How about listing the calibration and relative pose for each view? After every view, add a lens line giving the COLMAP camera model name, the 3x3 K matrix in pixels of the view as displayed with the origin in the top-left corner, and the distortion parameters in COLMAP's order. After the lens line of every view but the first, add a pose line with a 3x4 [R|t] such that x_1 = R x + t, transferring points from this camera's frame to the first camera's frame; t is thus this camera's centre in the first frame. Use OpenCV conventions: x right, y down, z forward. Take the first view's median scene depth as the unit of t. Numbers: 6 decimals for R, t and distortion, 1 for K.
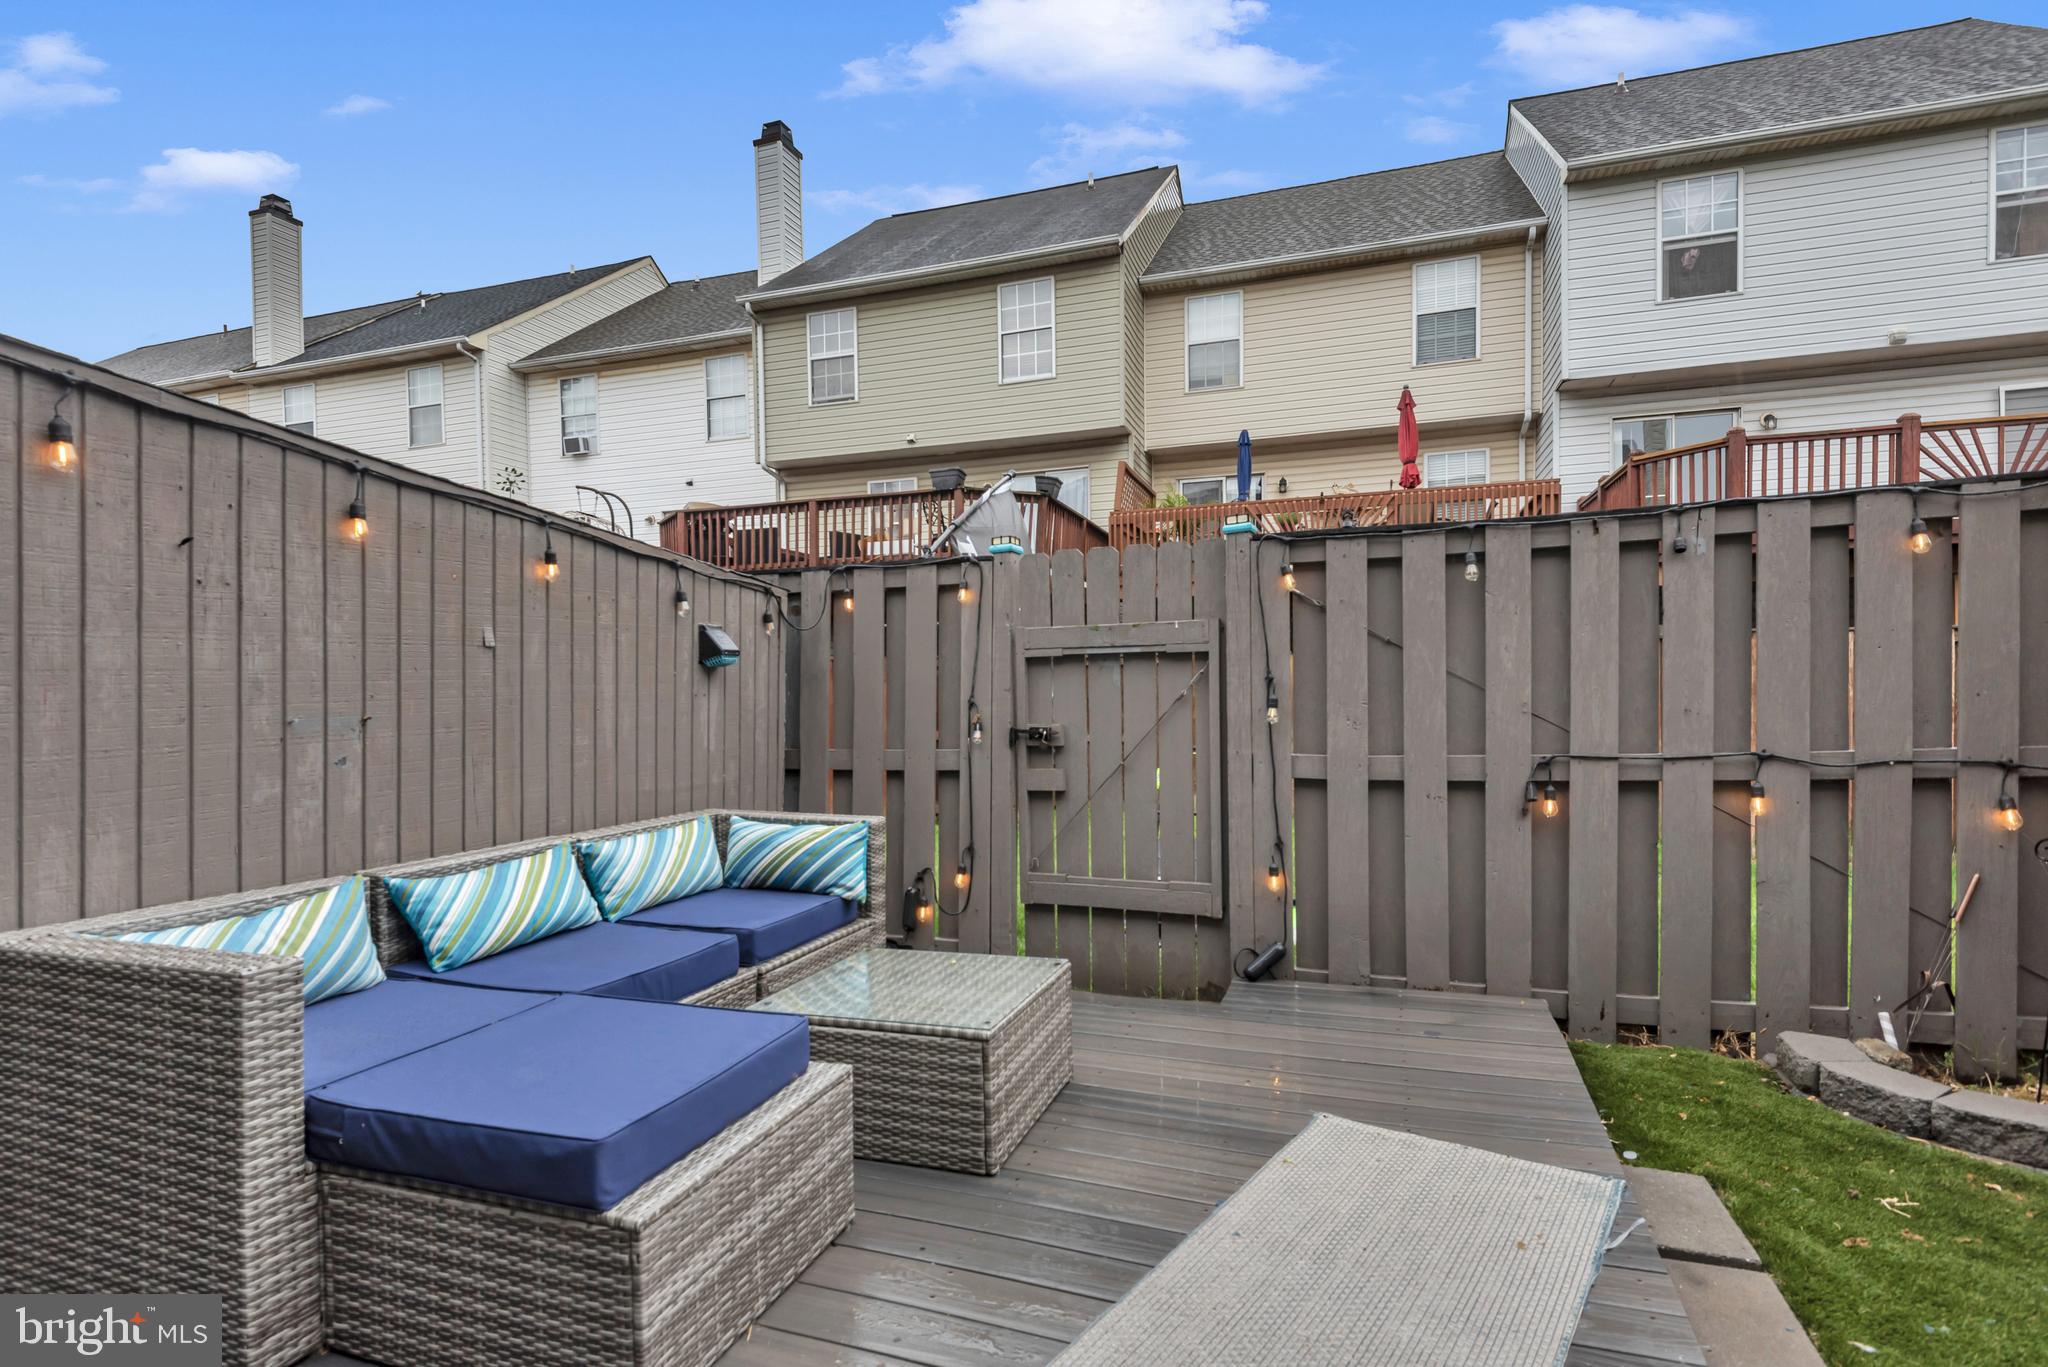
lens RADIAL K [[974.6, 0, 1019.8], [0, 974.6, 710.9], [0, 0, 1]] dist [0.060010, -0.045246]
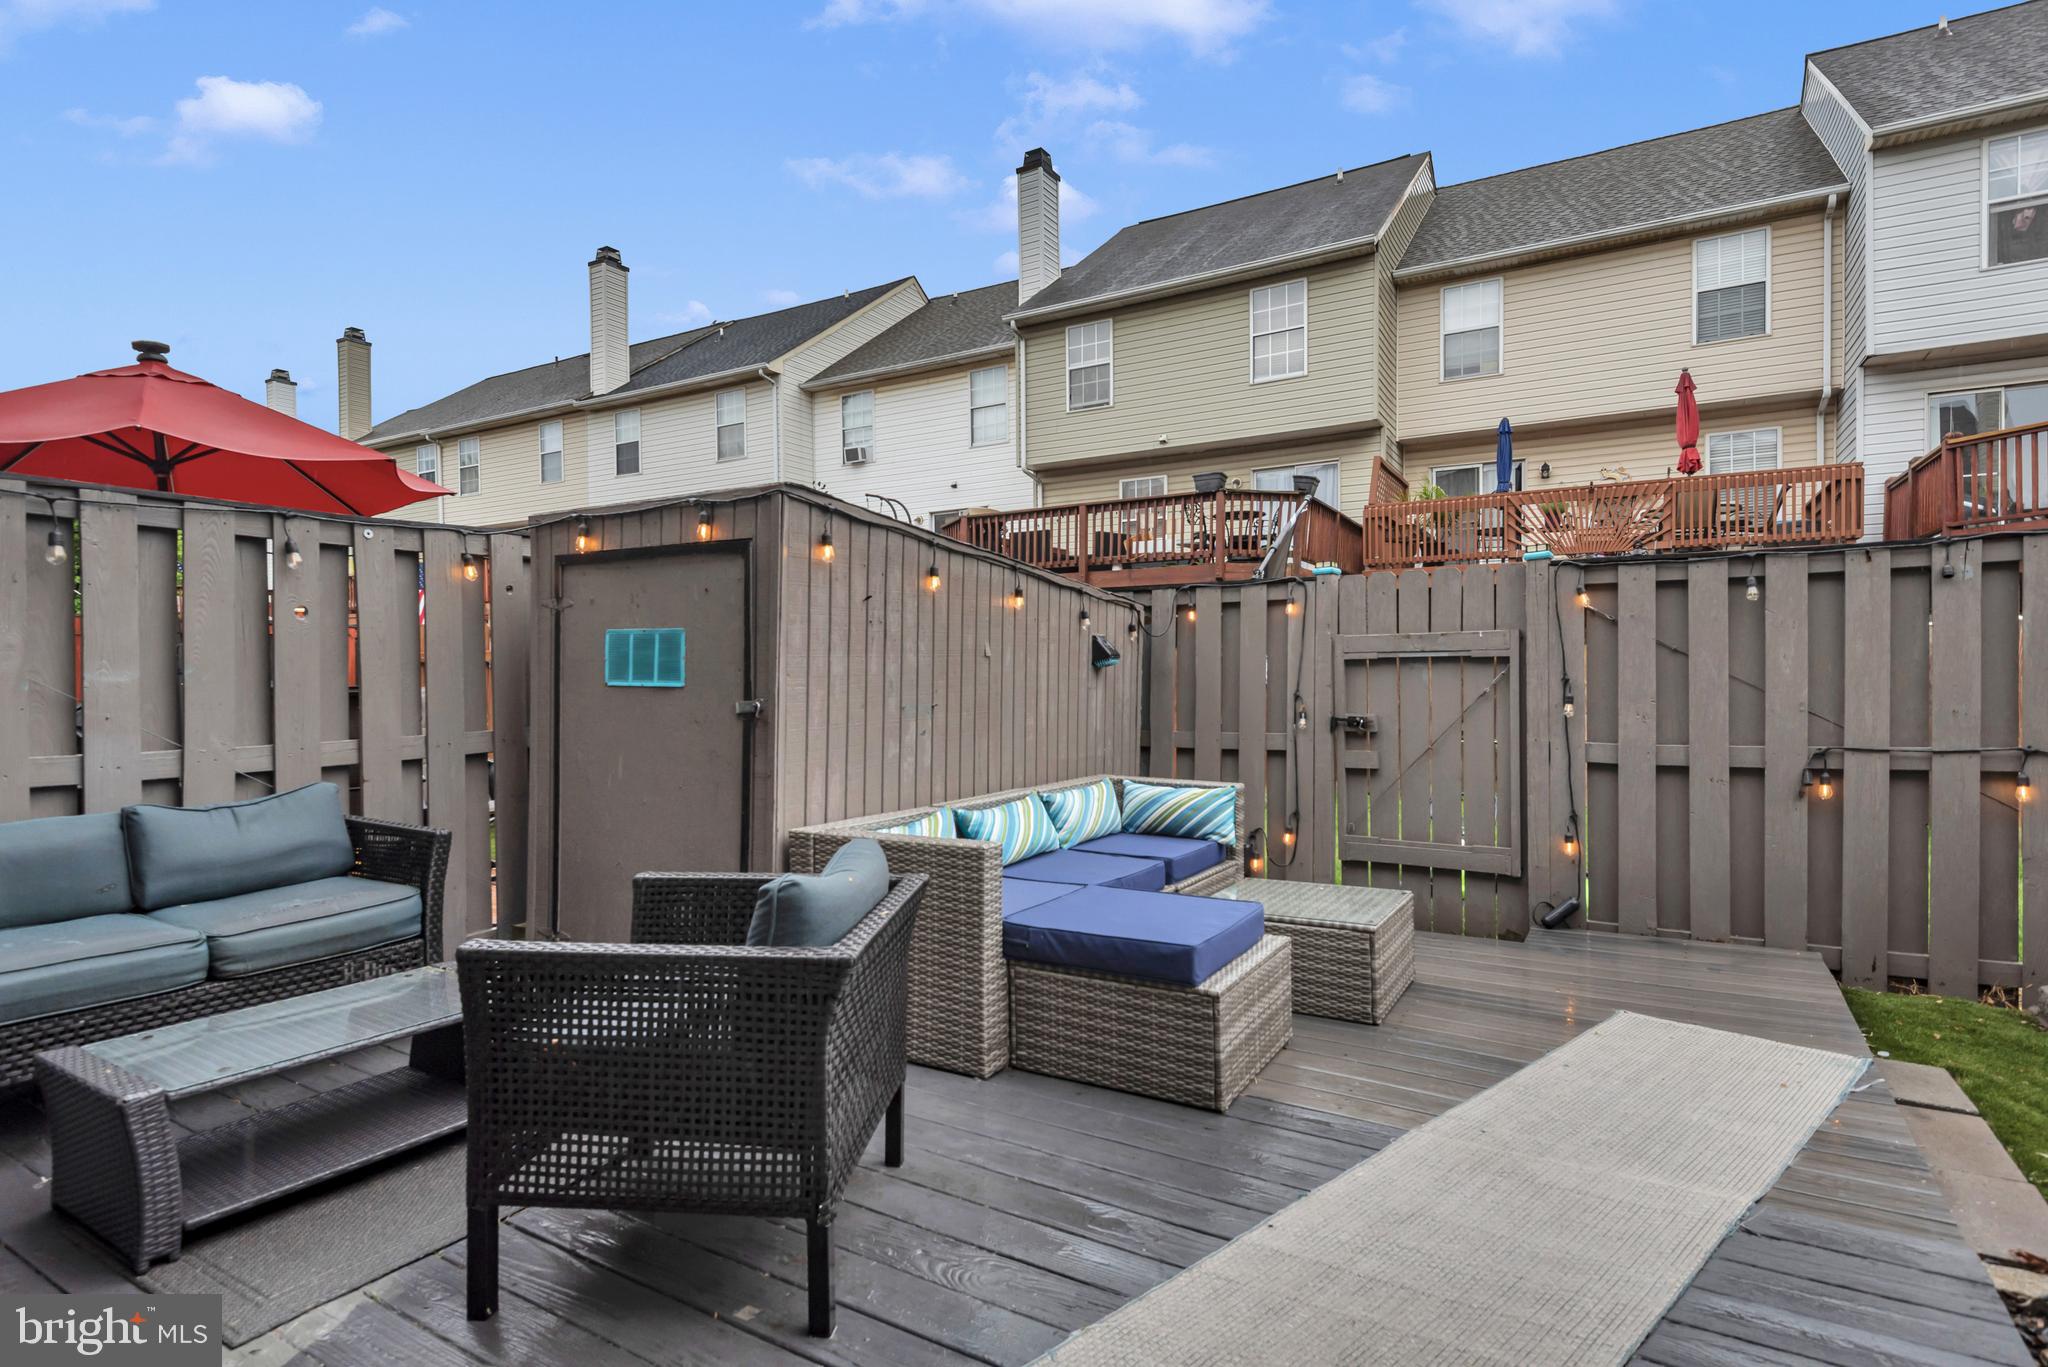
lens RADIAL K [[1021.6, 0, 1024.0], [0, 1021.6, 683.5], [0, 0, 1]] dist [0.037302, -0.017371]
pose [[0.981911, 0.008371, -0.189159, -0.148117], [-0.010157, 0.999912, -0.008477, -0.009637], [0.189072, 0.010245, 0.981910, -0.347380]]
